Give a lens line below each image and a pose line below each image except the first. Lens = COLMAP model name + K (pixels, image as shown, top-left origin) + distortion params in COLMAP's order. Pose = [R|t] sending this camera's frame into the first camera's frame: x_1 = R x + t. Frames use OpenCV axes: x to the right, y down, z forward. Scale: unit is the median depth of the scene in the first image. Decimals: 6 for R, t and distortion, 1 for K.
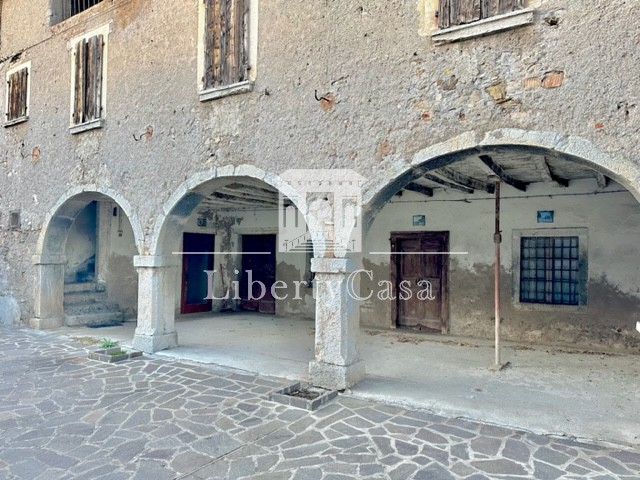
lens RADIAL K [[447.8, 0, 320.0], [0, 447.8, 240.0], [0, 0, 1]] dist [0.045357, -0.050267]
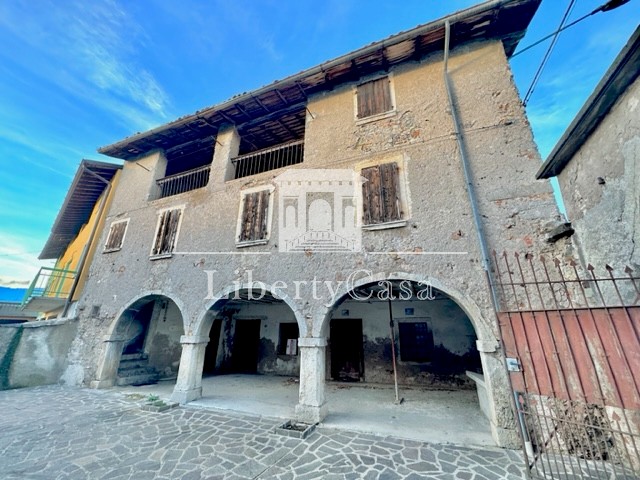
lens RADIAL K [[253.4, 0, 320.0], [0, 253.4, 240.0], [0, 0, 1]] dist [-0.002016, 0.000175]
pose [[0.983355, 0.055771, 0.172922, -0.116880], [-0.000802, 0.953048, -0.302818, -0.021719], [-0.181692, 0.297639, 0.937230, -0.059801]]
